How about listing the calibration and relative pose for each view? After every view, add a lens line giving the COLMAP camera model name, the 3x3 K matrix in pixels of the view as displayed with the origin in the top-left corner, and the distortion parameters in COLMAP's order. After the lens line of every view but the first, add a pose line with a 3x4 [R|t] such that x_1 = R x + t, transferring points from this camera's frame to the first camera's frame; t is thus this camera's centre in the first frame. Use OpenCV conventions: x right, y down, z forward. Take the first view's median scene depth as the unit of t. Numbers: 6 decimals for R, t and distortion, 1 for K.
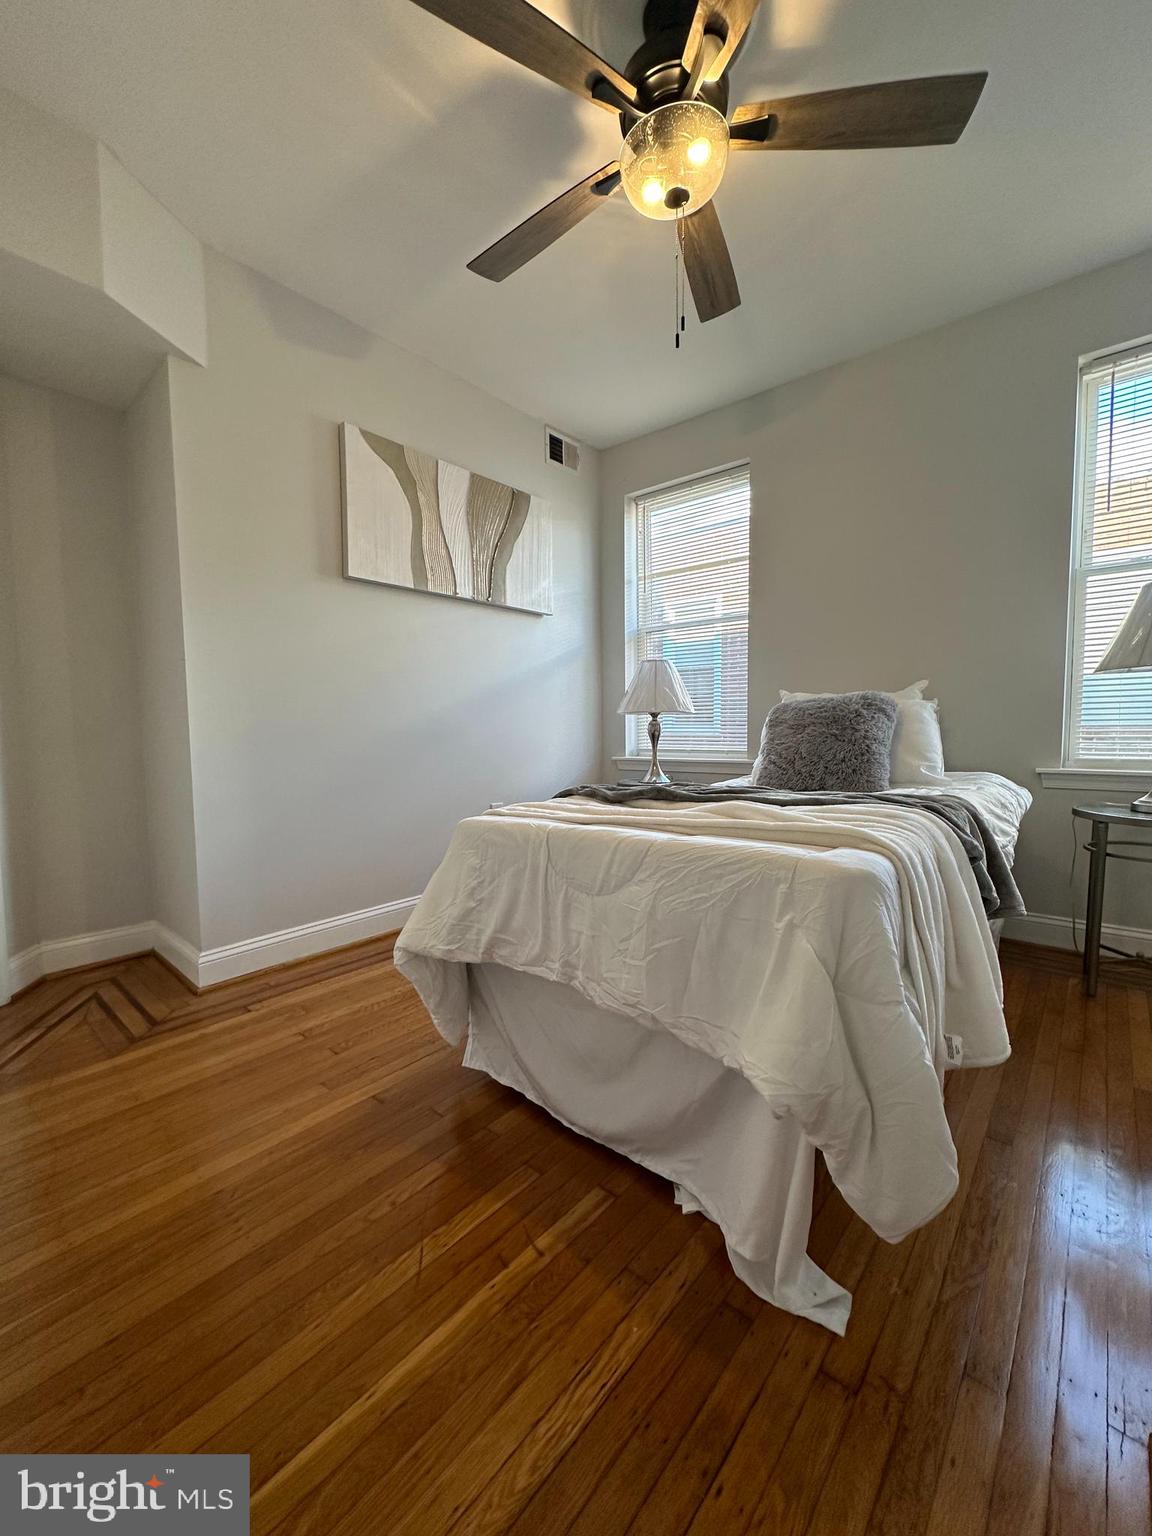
lens RADIAL K [[613.4, 0, 582.8], [0, 613.4, 768.7], [0, 0, 1]] dist [-0.006261, 0.000679]
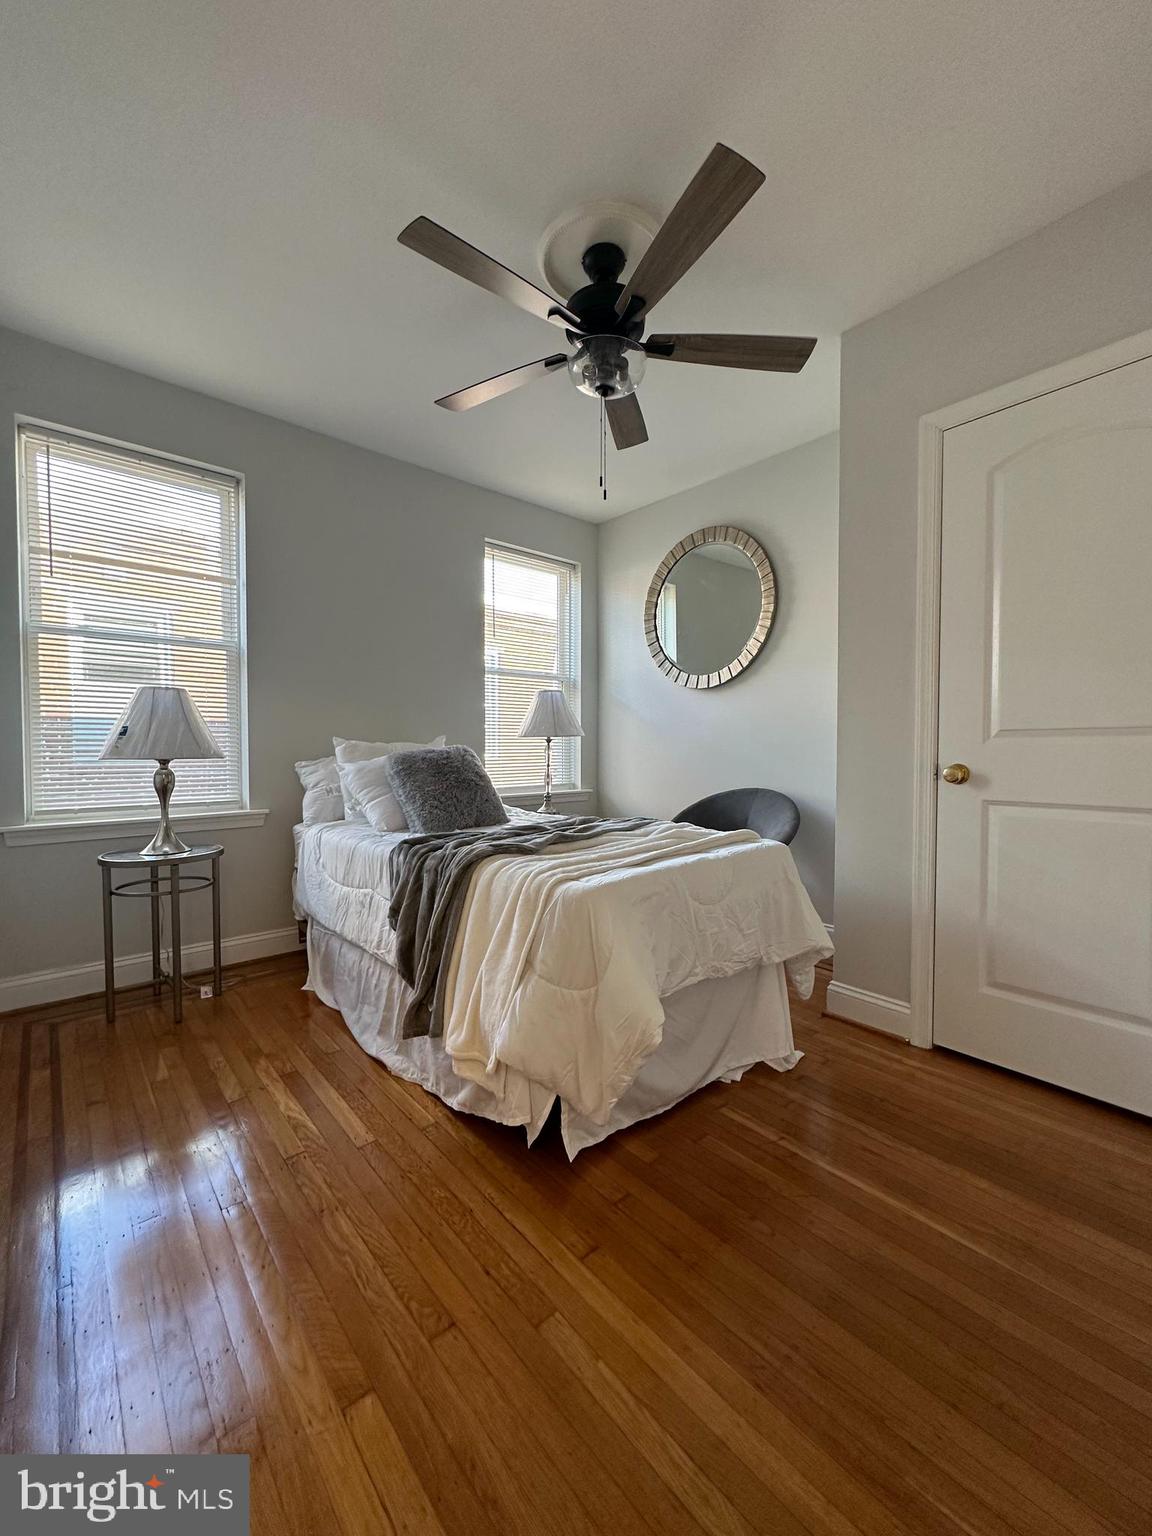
lens RADIAL K [[613.4, 0, 582.7], [0, 613.4, 766.0], [0, 0, 1]] dist [-0.006261, 0.000679]
pose [[0.142949, -0.013753, 0.989635, -0.549063], [0.065533, 0.997841, 0.004401, -0.053679], [-0.987558, 0.064224, 0.143542, 0.411739]]
